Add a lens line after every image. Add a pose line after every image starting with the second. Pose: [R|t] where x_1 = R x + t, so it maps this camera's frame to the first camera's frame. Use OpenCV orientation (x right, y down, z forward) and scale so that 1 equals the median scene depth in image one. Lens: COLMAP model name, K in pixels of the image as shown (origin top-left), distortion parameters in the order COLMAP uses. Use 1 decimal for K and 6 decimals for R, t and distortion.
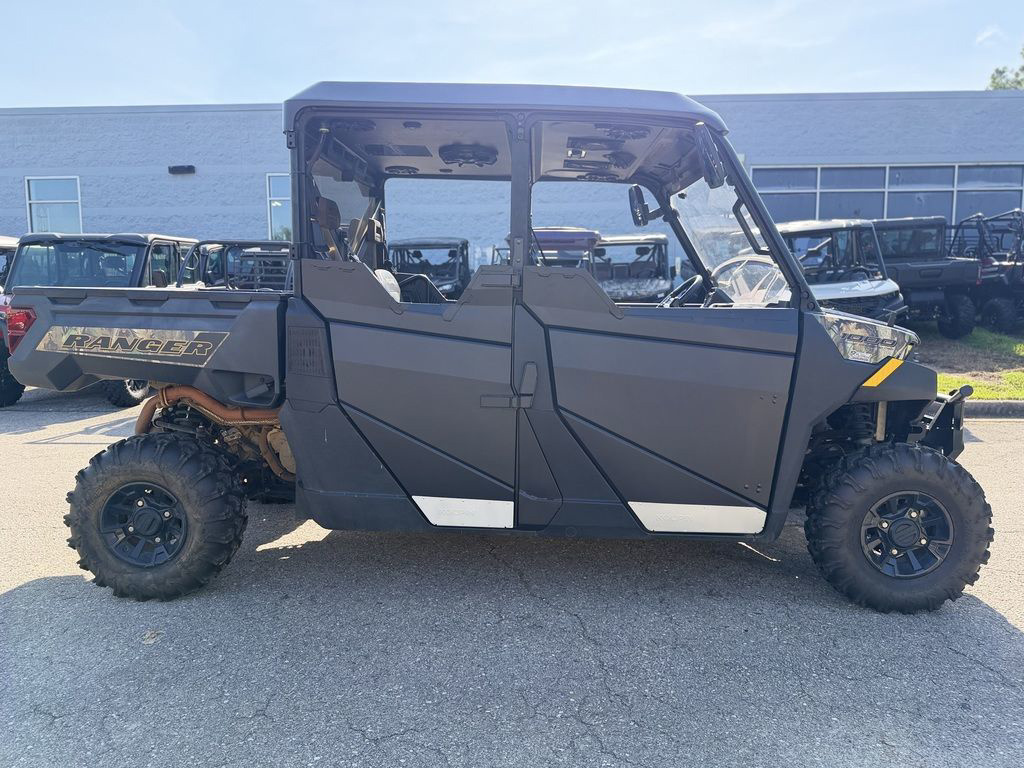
lens RADIAL K [[778.4, 0, 511.0], [0, 778.4, 391.1], [0, 0, 1]] dist [0.001676, 0.002676]
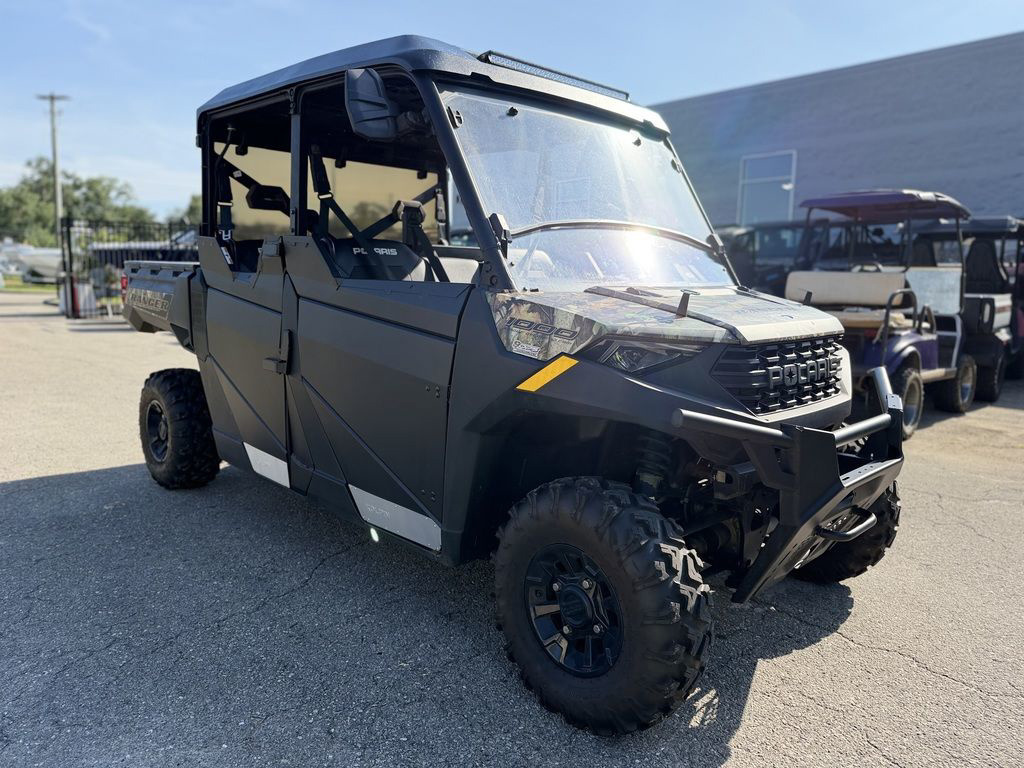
lens RADIAL K [[778.4, 0, 504.7], [0, 778.4, 386.3], [0, 0, 1]] dist [0.001676, 0.002676]
pose [[0.696245, 0.110660, -0.709223, 0.958715], [-0.102394, 0.993252, 0.054457, -0.047907], [0.710463, 0.034705, 0.702878, 0.468141]]
